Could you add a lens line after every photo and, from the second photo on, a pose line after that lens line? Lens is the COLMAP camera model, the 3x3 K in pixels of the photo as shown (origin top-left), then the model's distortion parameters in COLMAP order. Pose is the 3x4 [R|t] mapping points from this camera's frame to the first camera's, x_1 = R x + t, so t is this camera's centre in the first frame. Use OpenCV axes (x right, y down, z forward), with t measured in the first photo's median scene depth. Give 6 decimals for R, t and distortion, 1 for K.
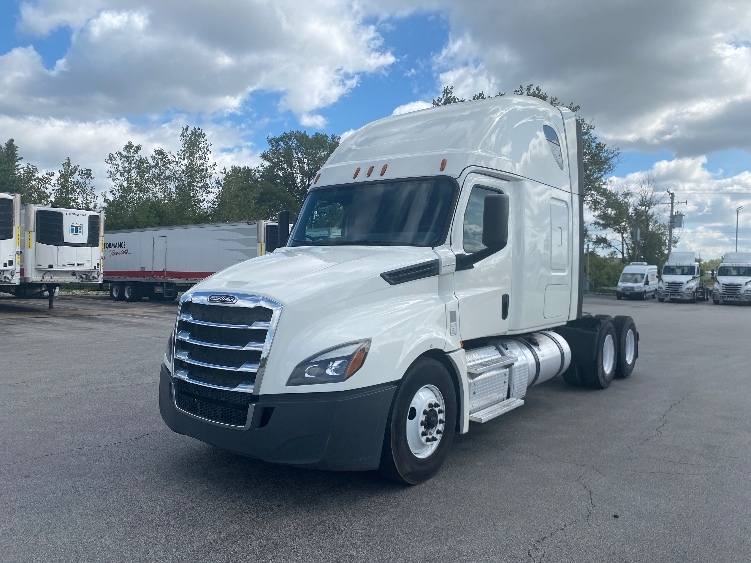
lens RADIAL K [[602.5, 0, 392.8], [0, 602.5, 302.3], [0, 0, 1]] dist [0.014437, -0.029952]
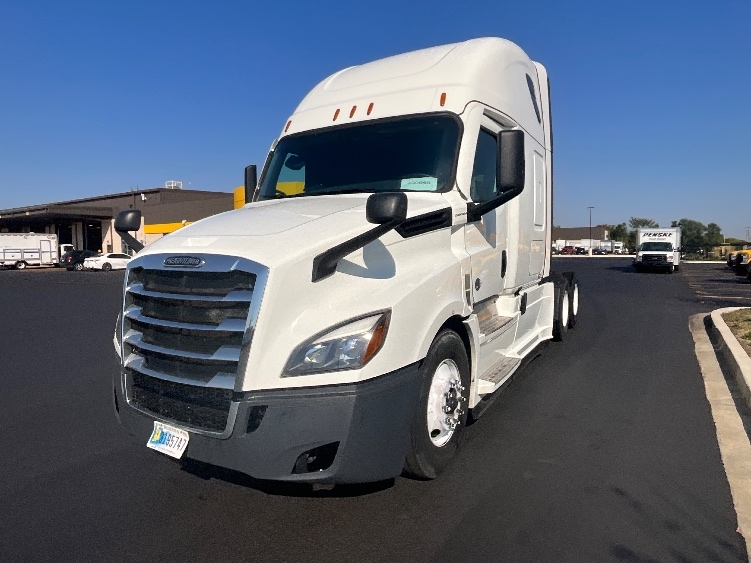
lens RADIAL K [[491.7, 0, 374.5], [0, 491.7, 283.0], [0, 0, 1]] dist [0.000115, 0.002648]
pose [[0.994198, -0.033846, 0.102102, -0.093959], [0.030414, 0.998925, 0.034983, 0.005686], [-0.103176, -0.031674, 0.994159, 0.308909]]
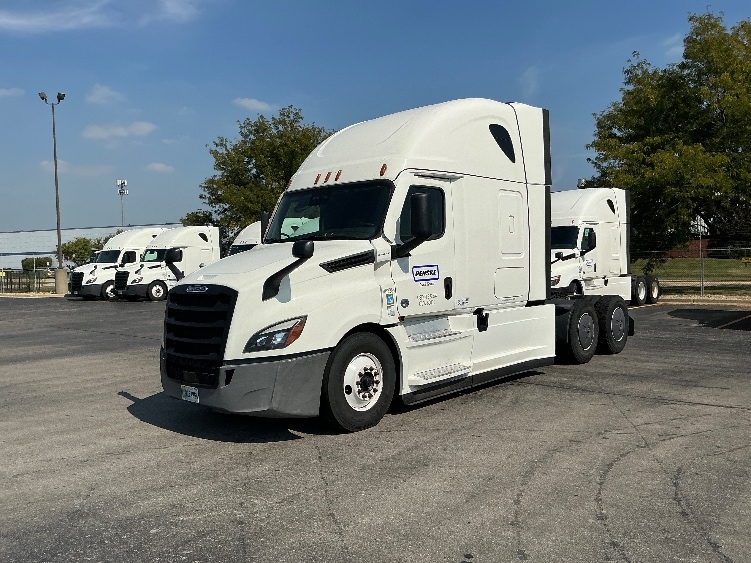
lens RADIAL K [[654.7, 0, 375.2], [0, 654.7, 281.2], [0, 0, 1]] dist [0.005883, -0.009865]
pose [[0.992783, -0.034392, -0.114888, 0.213056], [0.032738, 0.999332, -0.016256, 0.012567], [0.115370, 0.012377, 0.993245, -0.292039]]
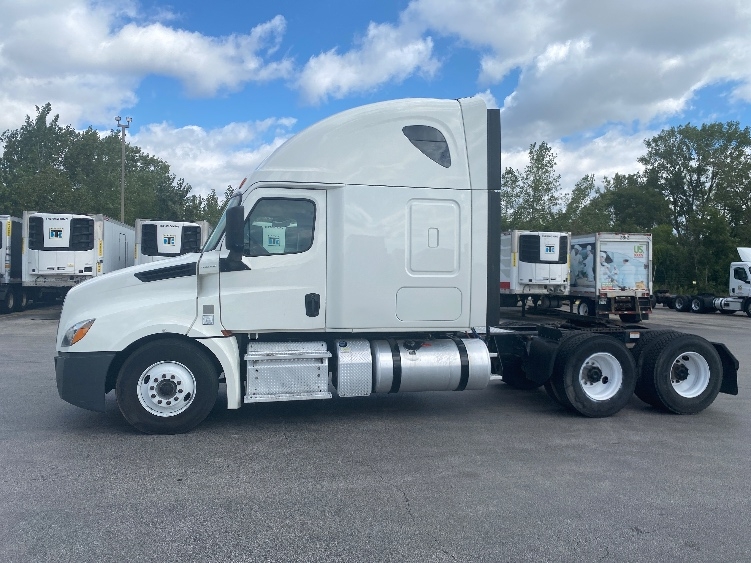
lens RADIAL K [[602.5, 0, 382.6], [0, 602.5, 280.3], [0, 0, 1]] dist [0.014437, -0.029952]
pose [[0.739172, -0.006066, -0.673489, 1.121264], [-0.031702, 0.998538, -0.043787, 0.008256], [0.672770, 0.053718, 0.737899, 0.312672]]
